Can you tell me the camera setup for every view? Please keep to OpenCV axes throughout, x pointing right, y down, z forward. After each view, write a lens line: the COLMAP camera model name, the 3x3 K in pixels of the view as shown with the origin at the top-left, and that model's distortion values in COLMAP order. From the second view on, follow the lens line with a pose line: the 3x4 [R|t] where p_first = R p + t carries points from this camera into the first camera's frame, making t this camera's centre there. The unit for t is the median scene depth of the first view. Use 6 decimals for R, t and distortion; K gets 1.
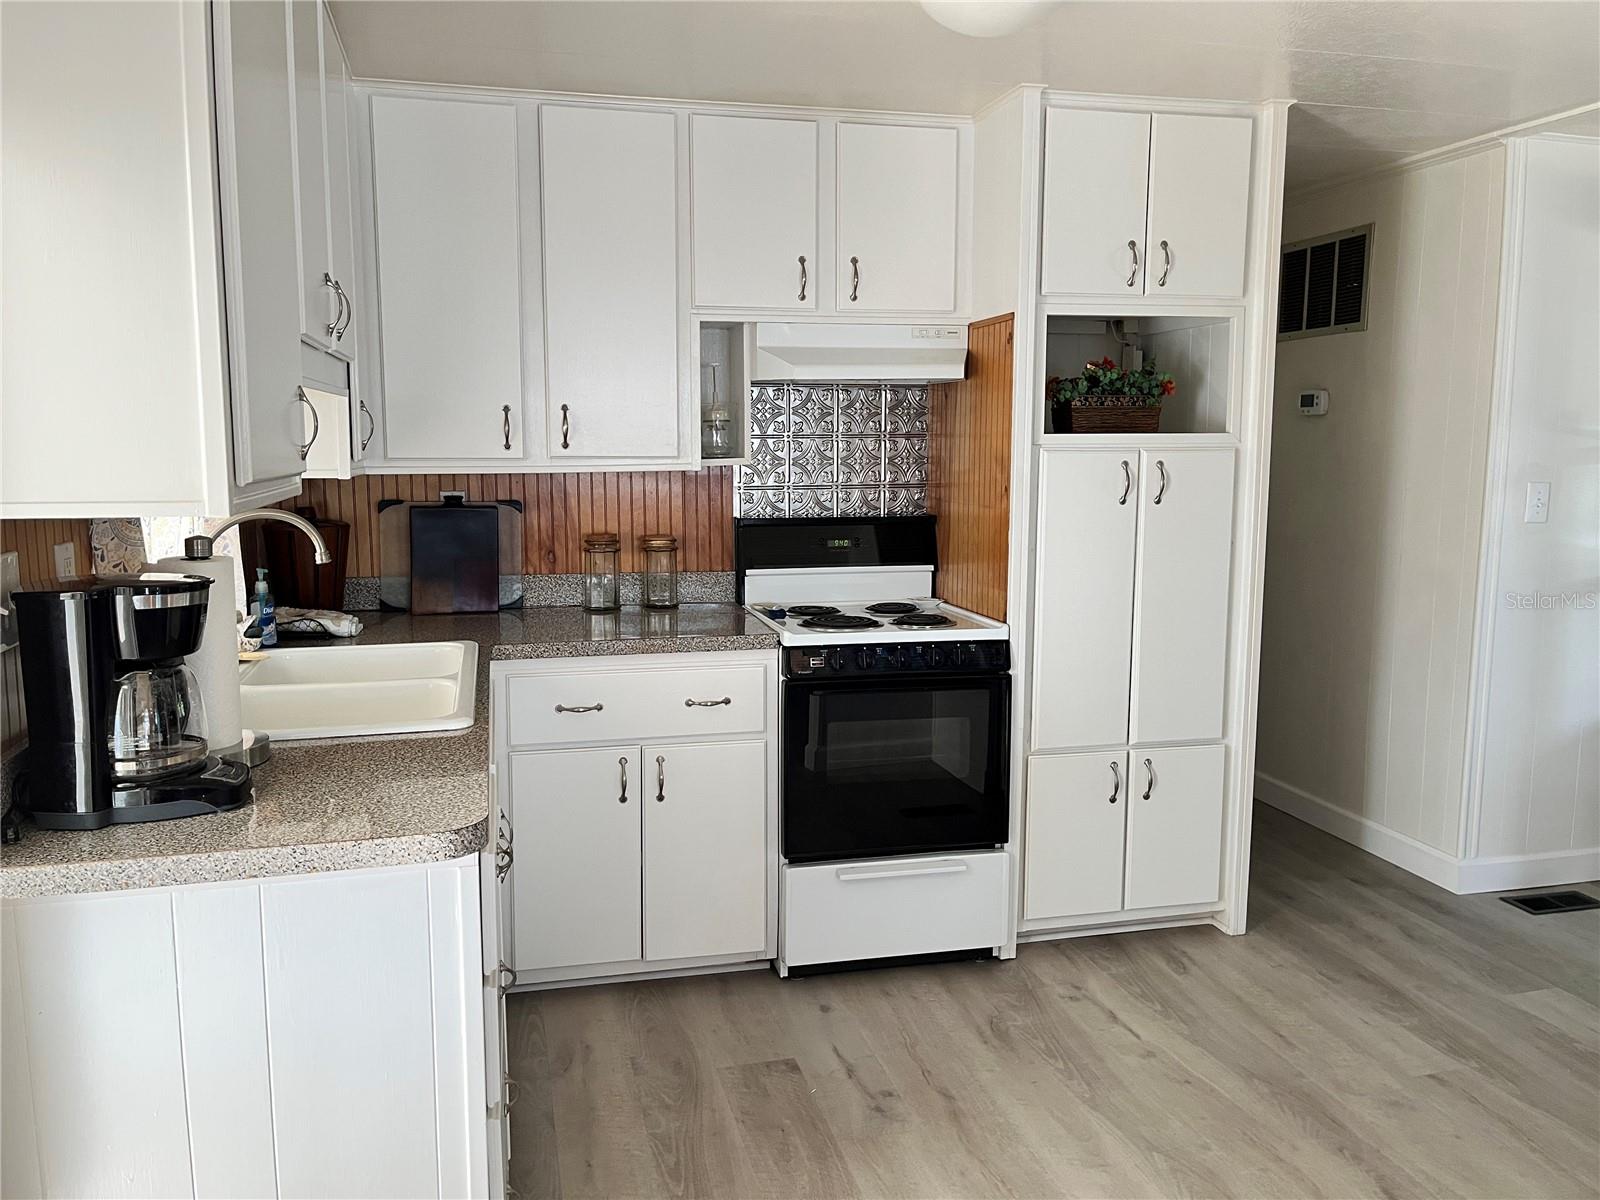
lens RADIAL K [[1215.0, 0, 800.0], [0, 1215.0, 600.0], [0, 0, 1]] dist [0.029580, -0.004697]
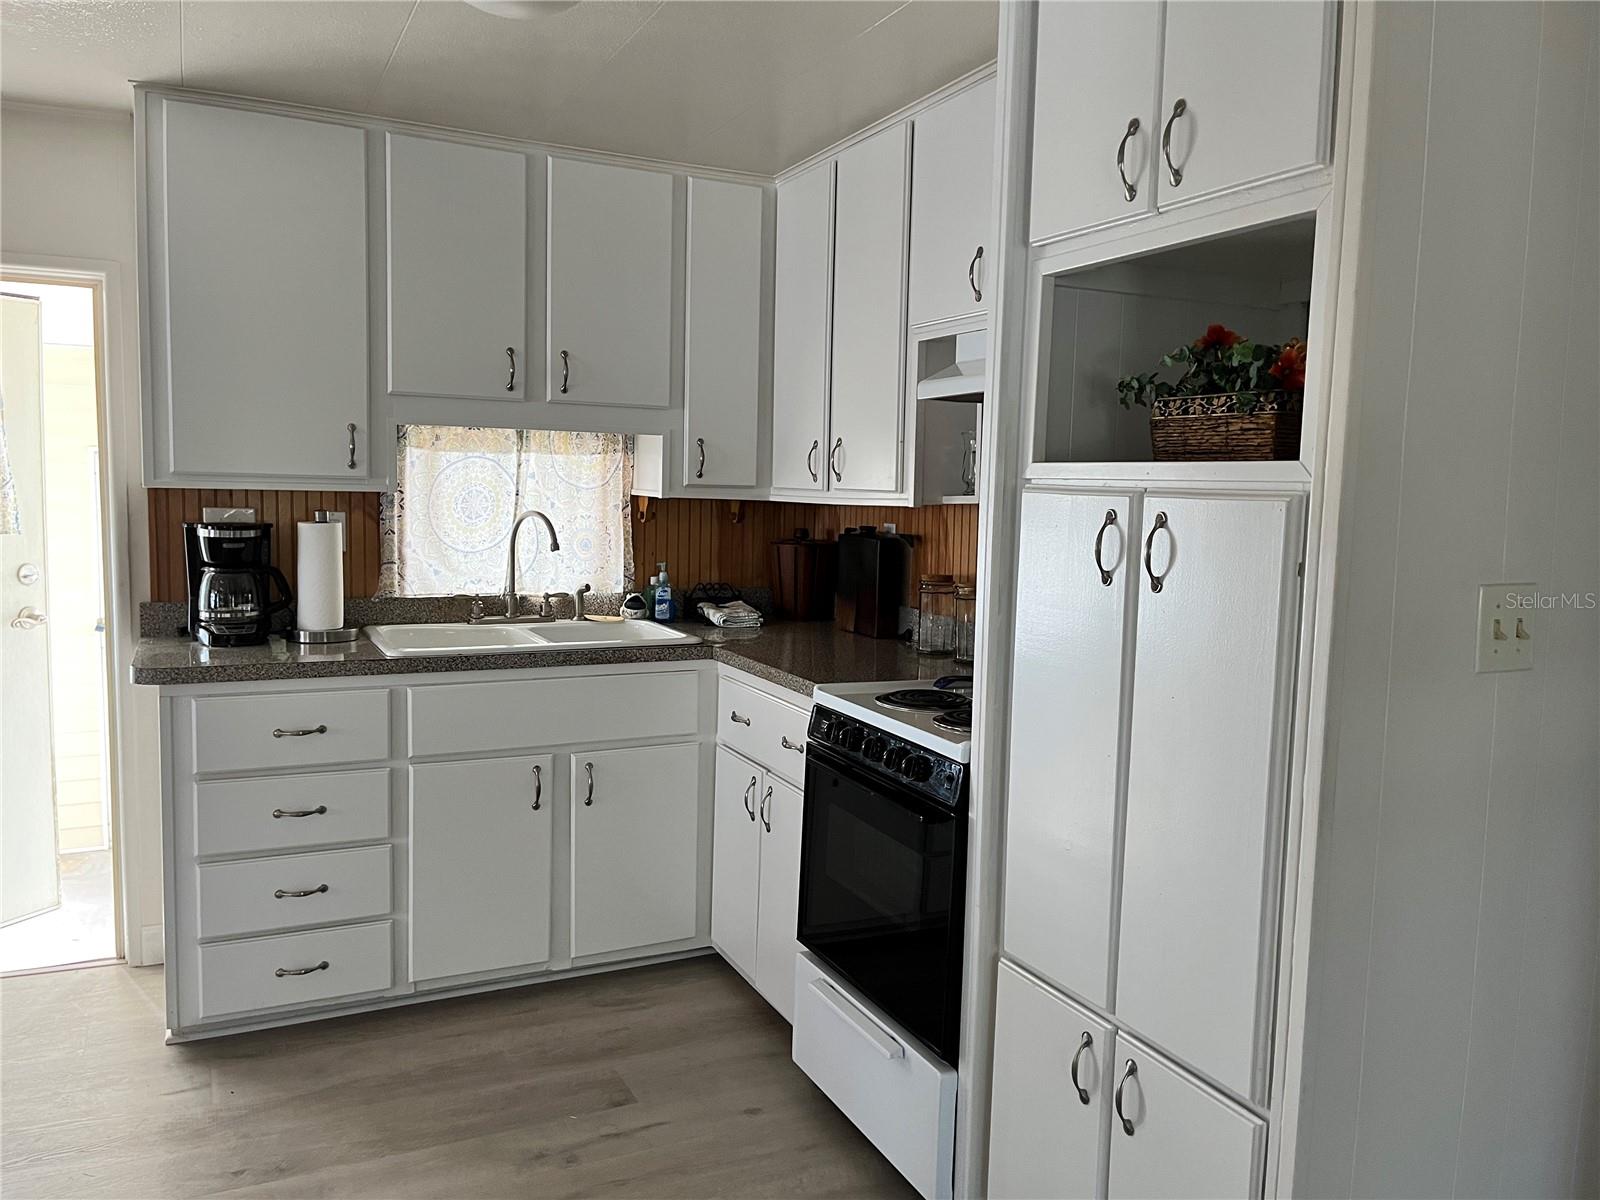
lens RADIAL K [[1215.0, 0, 800.0], [0, 1215.0, 600.0], [0, 0, 1]] dist [0.029580, -0.004697]
pose [[0.196715, 0.099477, -0.975401, 0.936577], [-0.156764, 0.985232, 0.068864, -0.104766], [0.967847, 0.139361, 0.209404, 0.877255]]
